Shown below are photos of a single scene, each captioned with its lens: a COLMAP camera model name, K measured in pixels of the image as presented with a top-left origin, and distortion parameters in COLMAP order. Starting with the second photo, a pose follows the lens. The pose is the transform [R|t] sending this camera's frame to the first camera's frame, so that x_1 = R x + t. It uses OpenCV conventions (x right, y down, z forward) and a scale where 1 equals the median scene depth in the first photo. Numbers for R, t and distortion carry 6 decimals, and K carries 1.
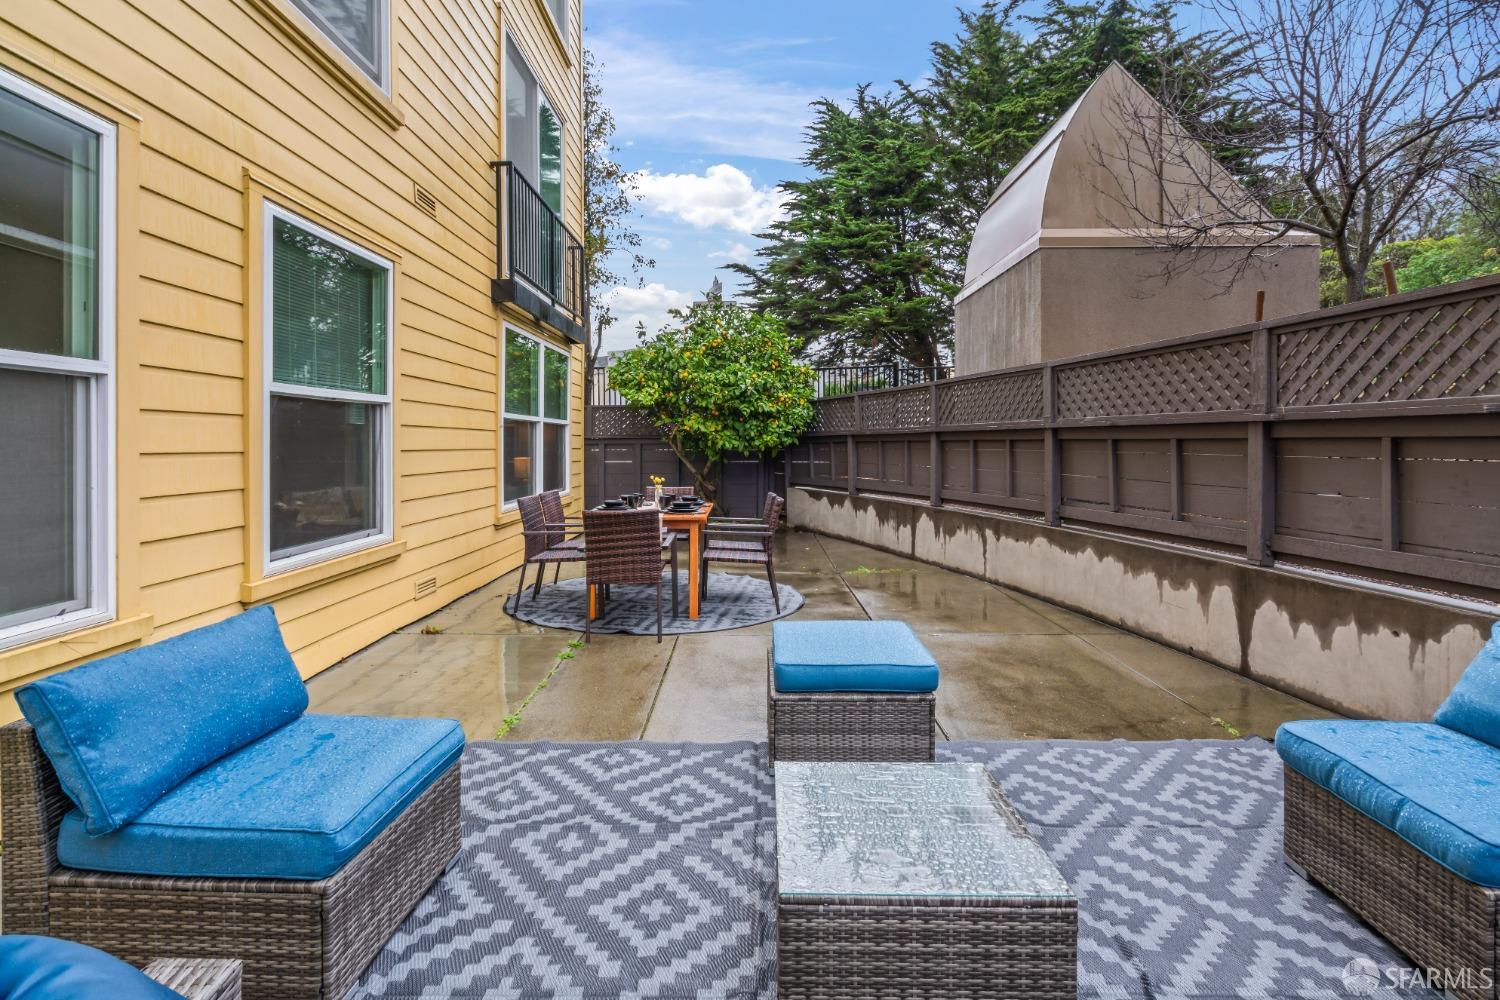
lens RADIAL K [[719.5, 0, 740.1], [0, 719.5, 439.2], [0, 0, 1]] dist [0.002270, 0.017115]
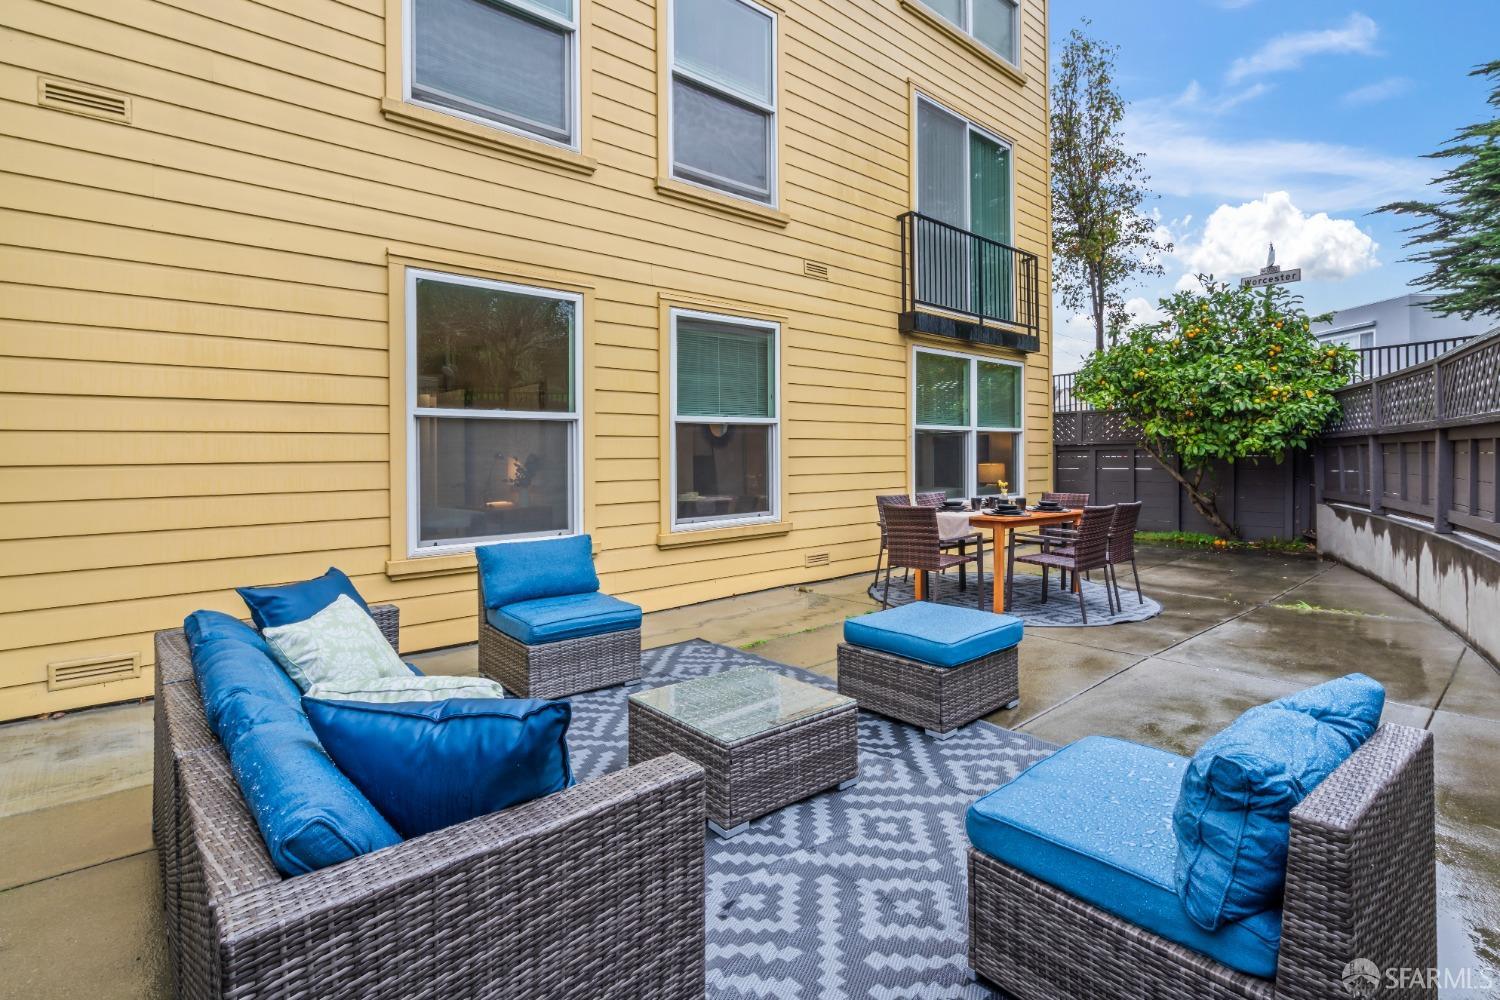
lens RADIAL K [[719.5, 0, 740.1], [0, 719.5, 439.2], [0, 0, 1]] dist [0.002270, 0.017115]
pose [[0.670702, -0.020683, -0.741438, 0.372074], [0.013704, 0.999786, -0.015494, 0.001641], [0.741600, 0.000231, 0.670842, -0.001503]]
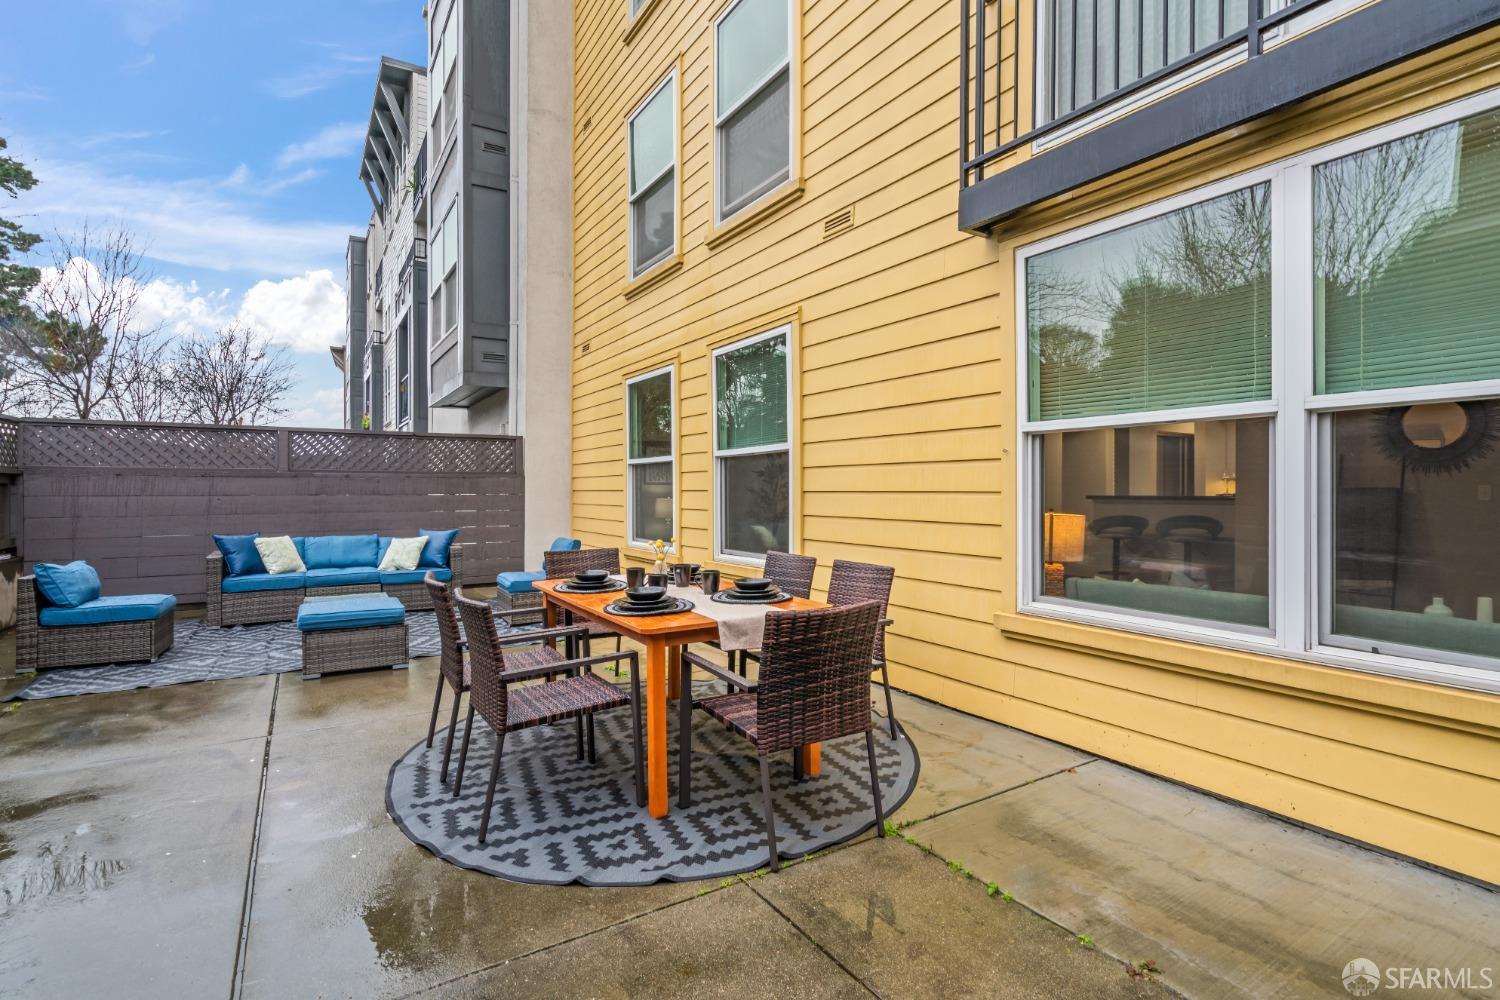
lens RADIAL K [[746.9, 0, 751.1], [0, 746.9, 475.6], [0, 0, 1]] dist [0.000239, 0.000028]
pose [[-0.841126, 0.024771, -0.540271, 0.156059], [0.032953, 0.999442, -0.005480, -0.000719], [0.539834, -0.022413, -0.841473, 1.445219]]
